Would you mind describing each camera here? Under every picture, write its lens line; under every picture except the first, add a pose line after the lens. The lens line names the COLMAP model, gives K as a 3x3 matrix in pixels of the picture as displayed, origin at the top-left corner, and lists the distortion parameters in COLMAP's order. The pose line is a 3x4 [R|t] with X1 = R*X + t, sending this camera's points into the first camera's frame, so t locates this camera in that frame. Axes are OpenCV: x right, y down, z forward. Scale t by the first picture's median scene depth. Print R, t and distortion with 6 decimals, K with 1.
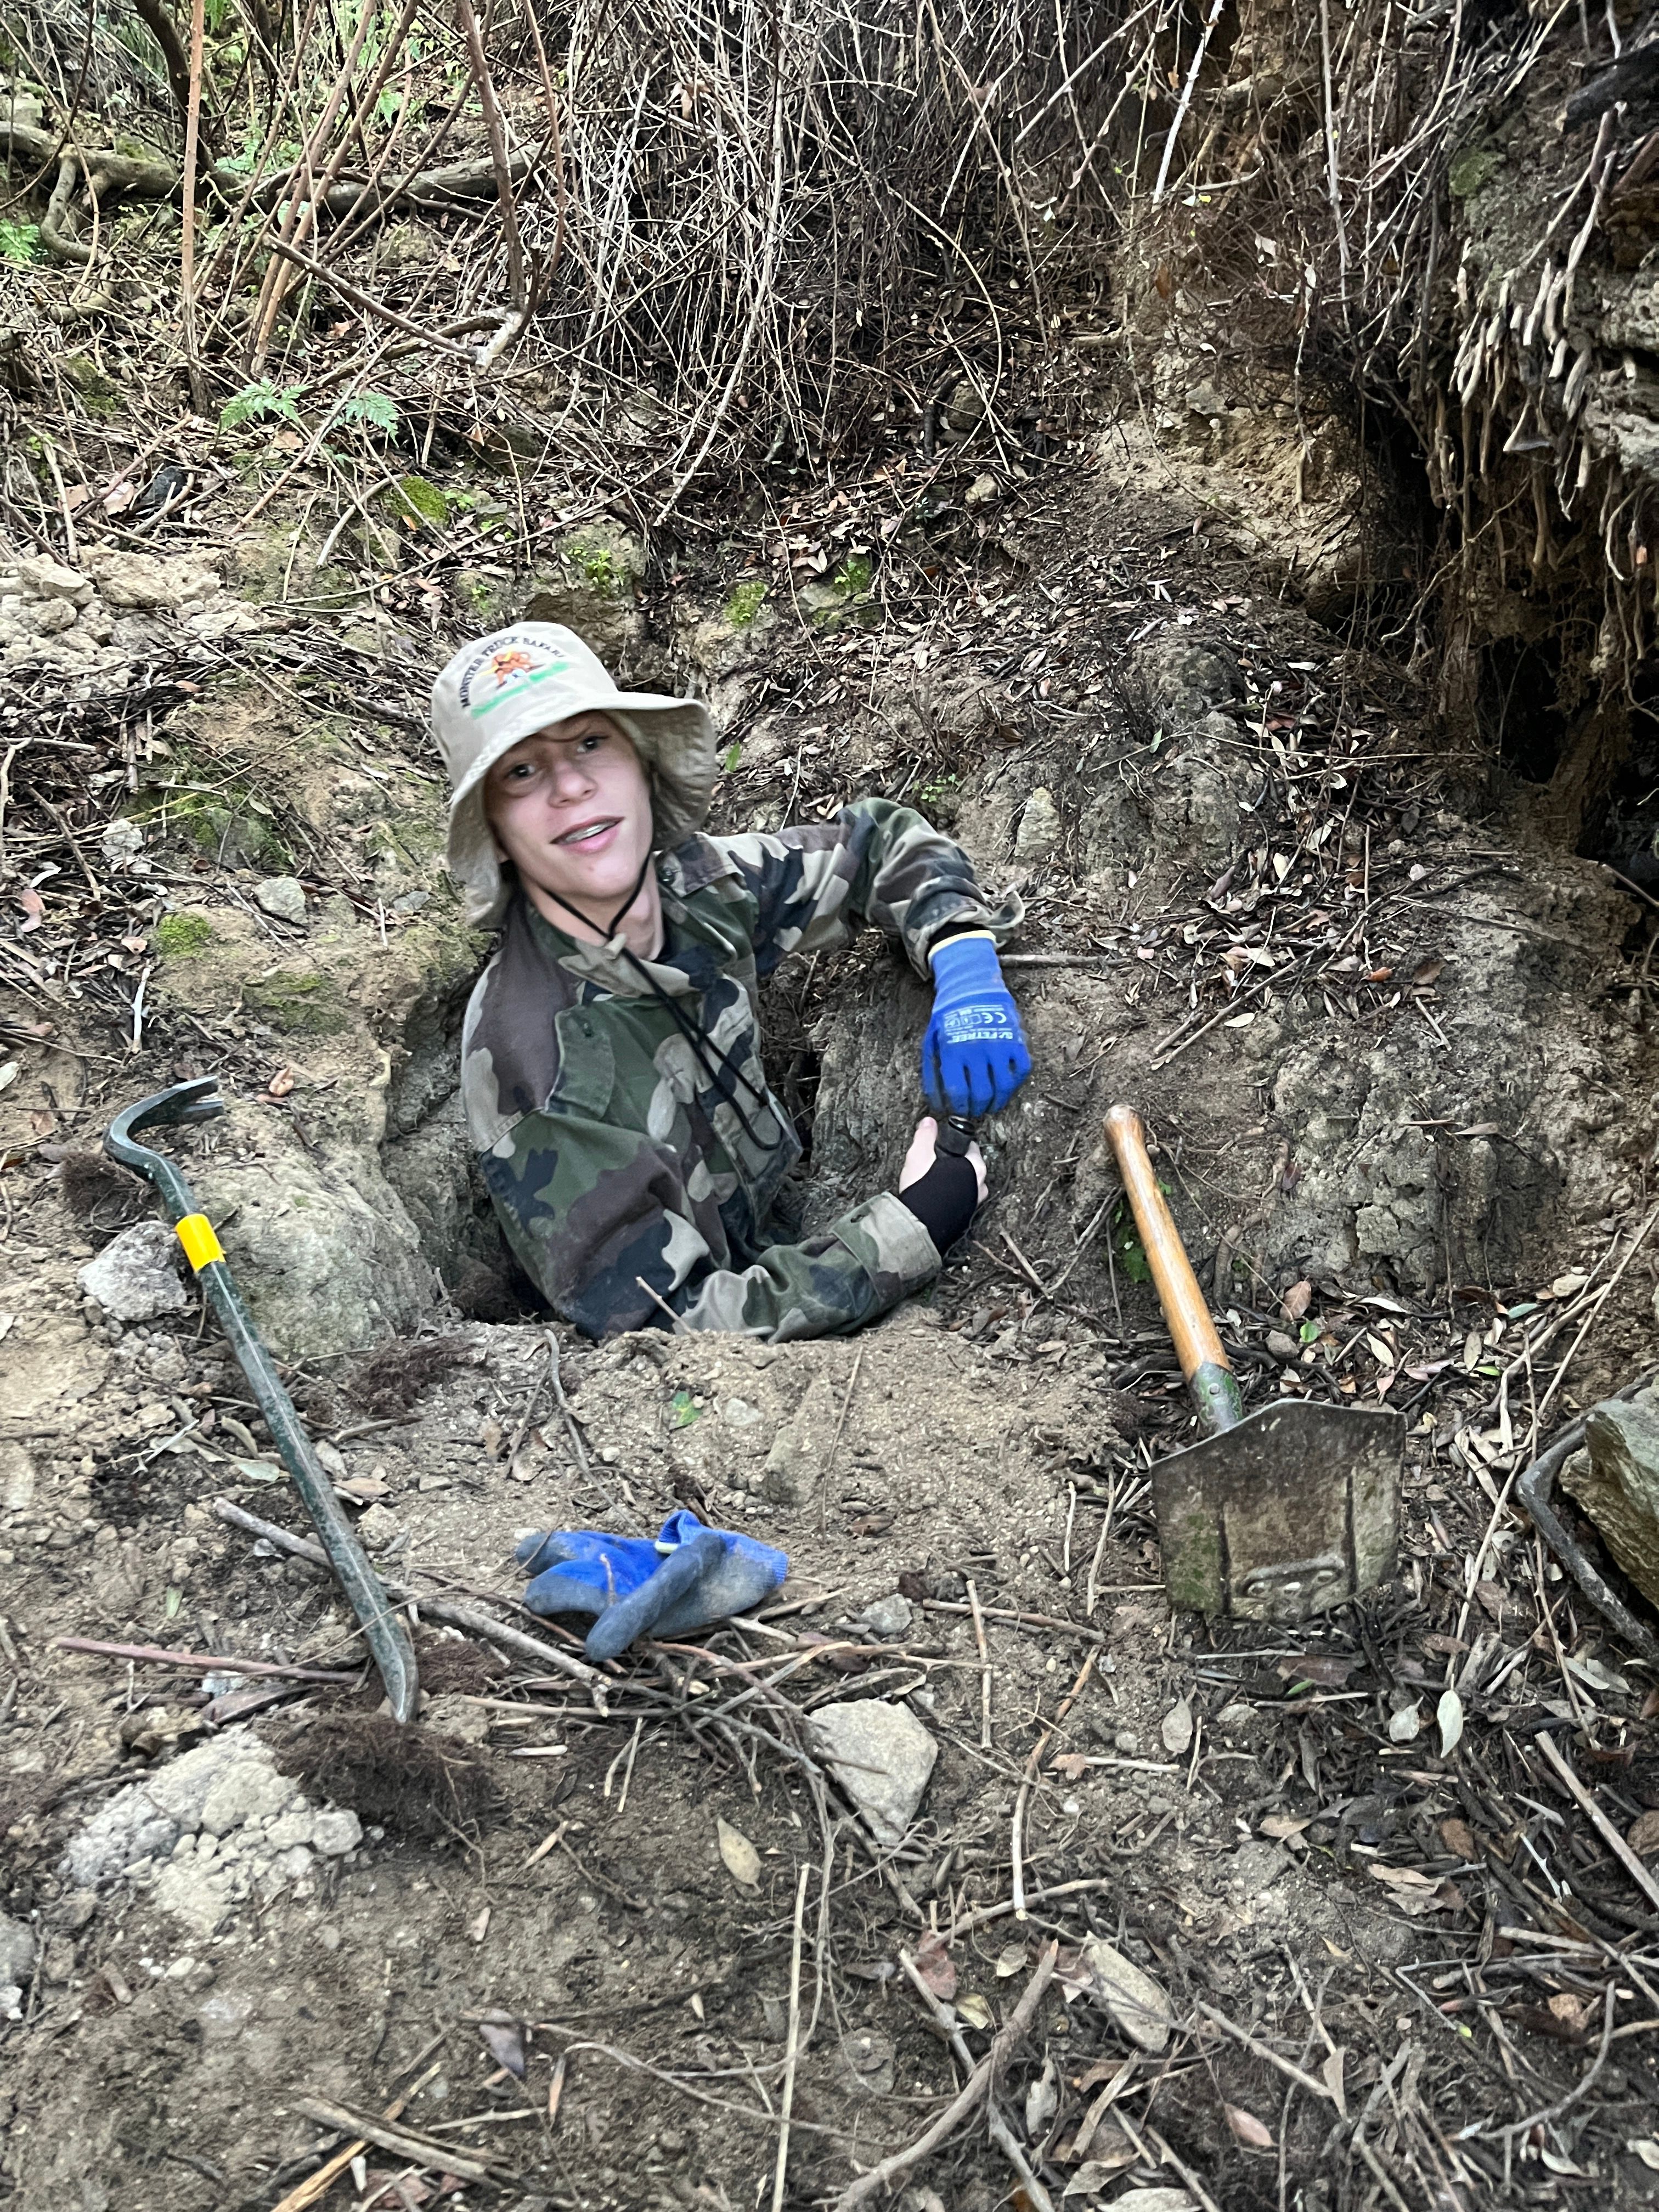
lens RADIAL K [[1701.3, 0, 838.3], [0, 1701.3, 1114.2], [0, 0, 1]] dist [0.054012, -0.093282]
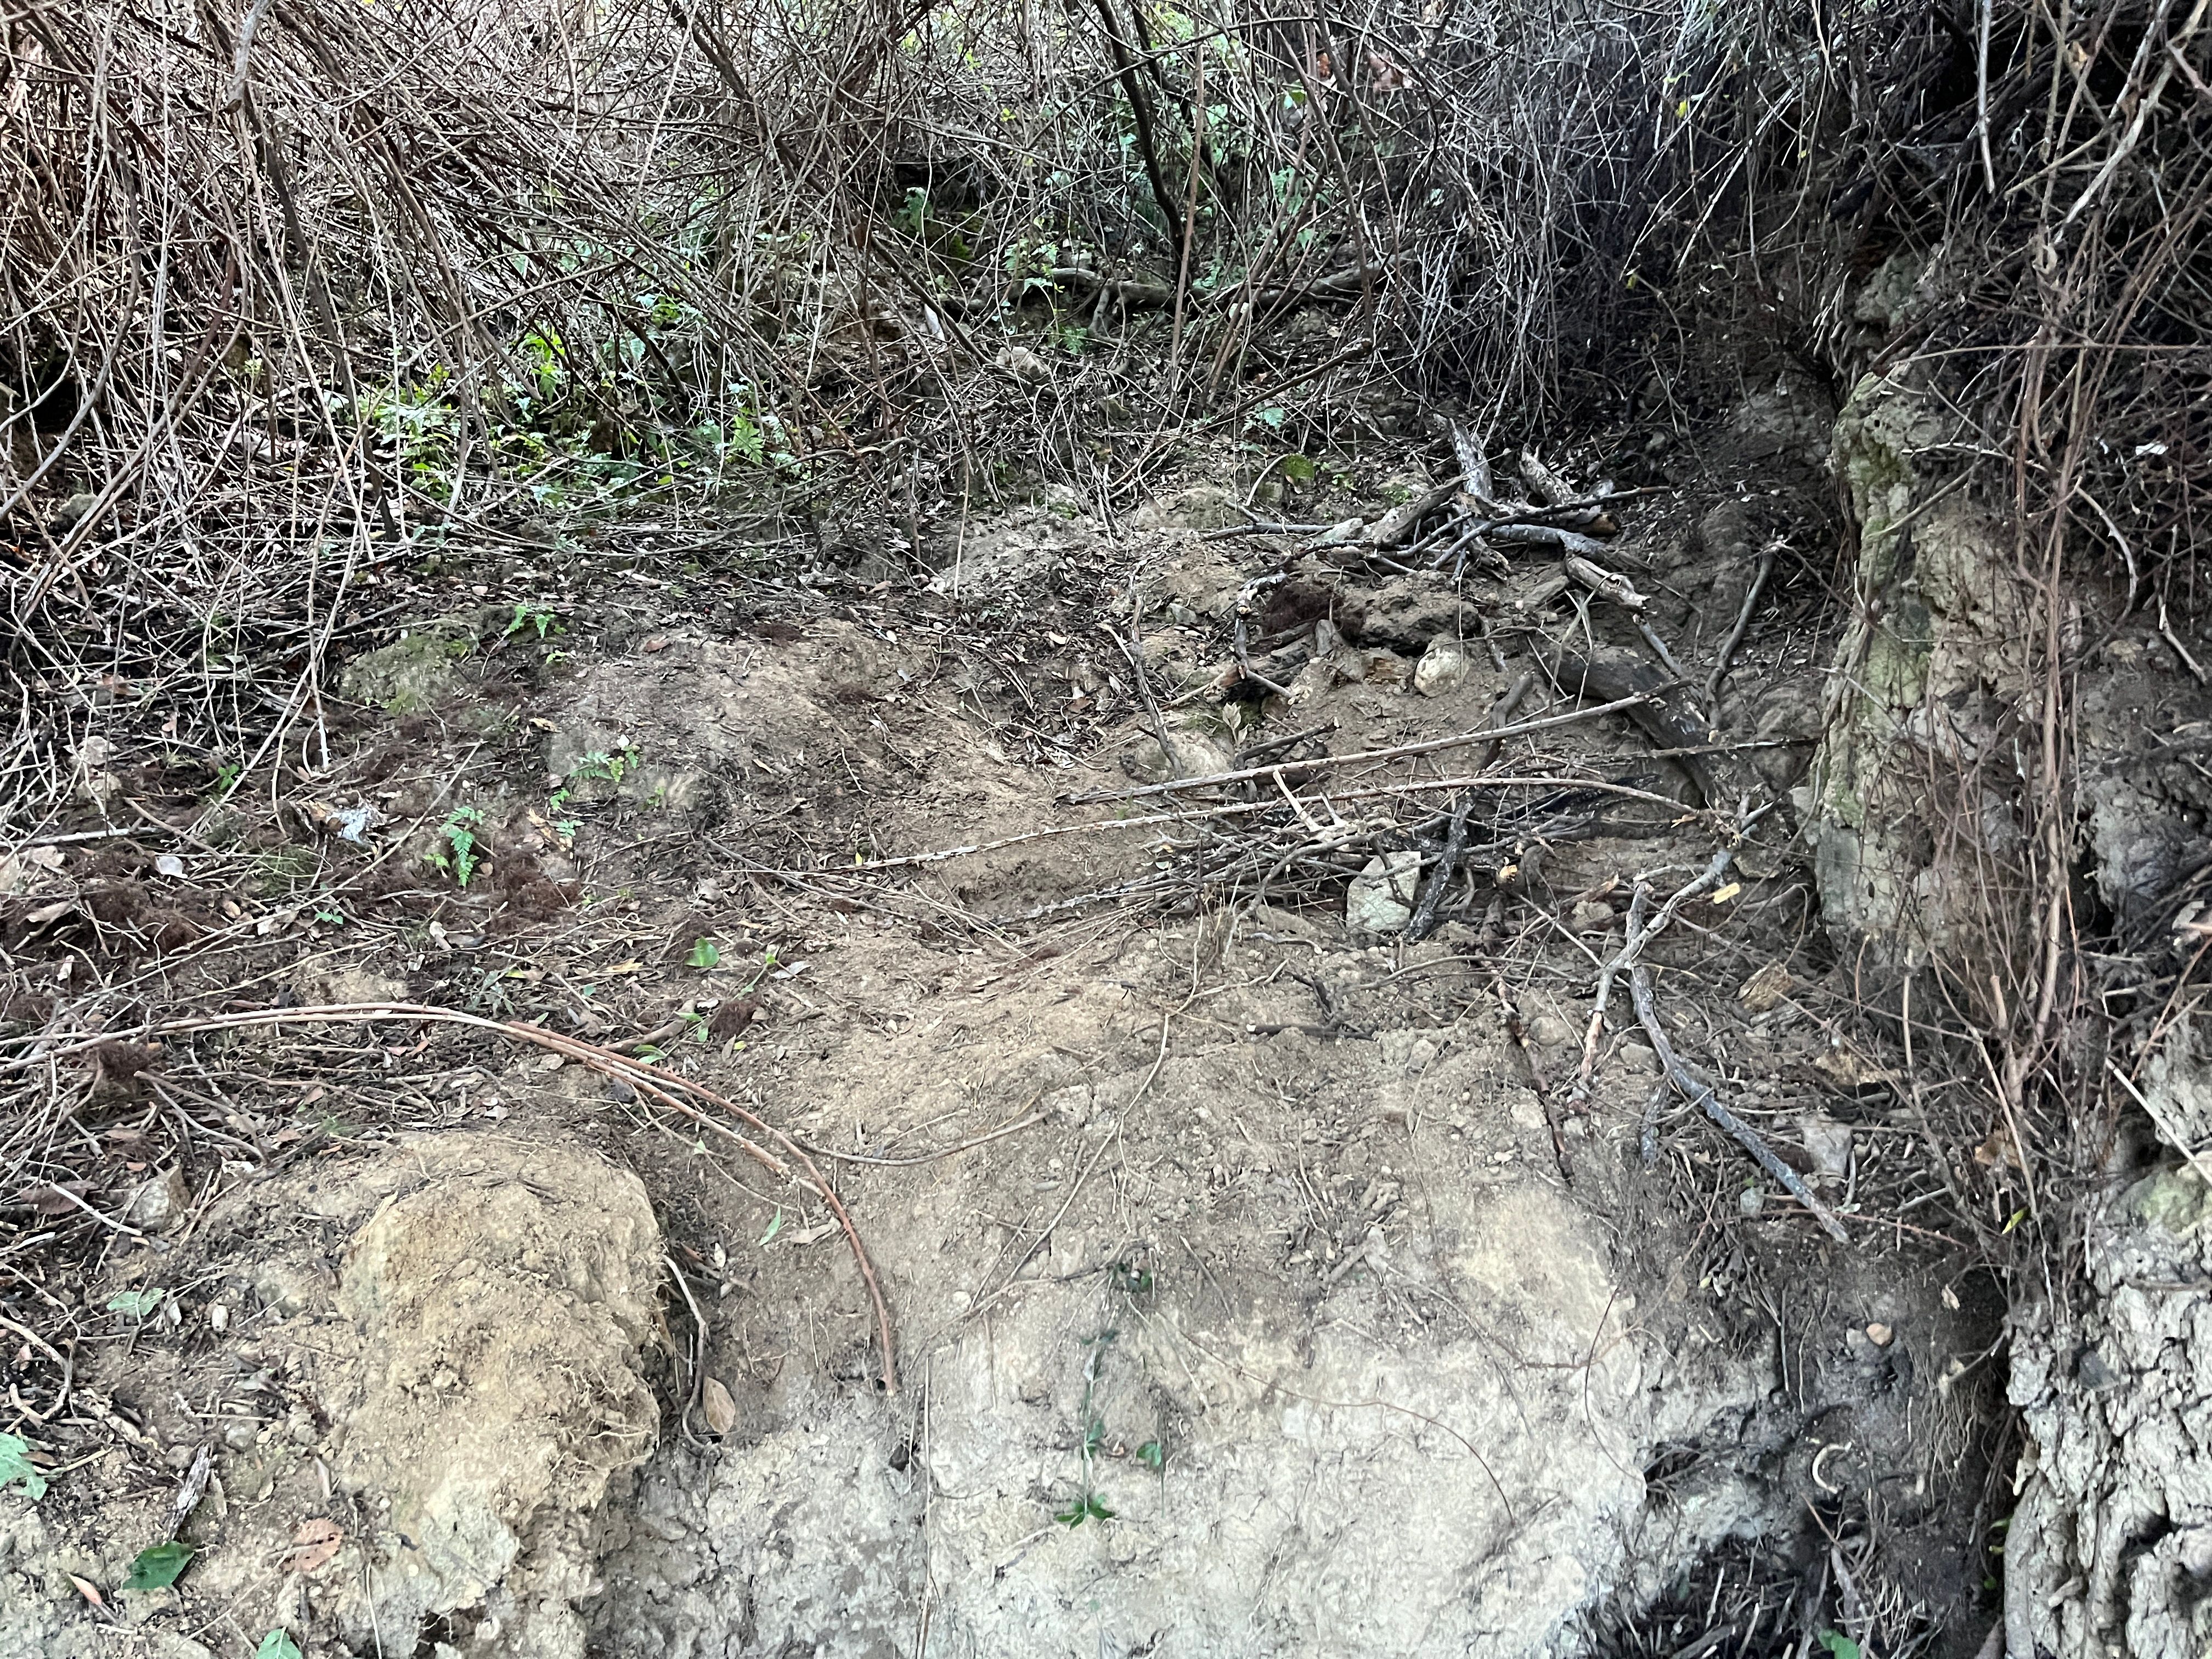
lens RADIAL K [[1701.3, 0, 1106.0], [0, 1701.3, 829.5], [0, 0, 1]] dist [0.054012, -0.093282]
pose [[0.936140, 0.026397, -0.350634, 0.140522], [-0.088138, 0.982959, -0.161317, 0.222308], [0.340401, 0.181919, 0.922514, -0.432336]]
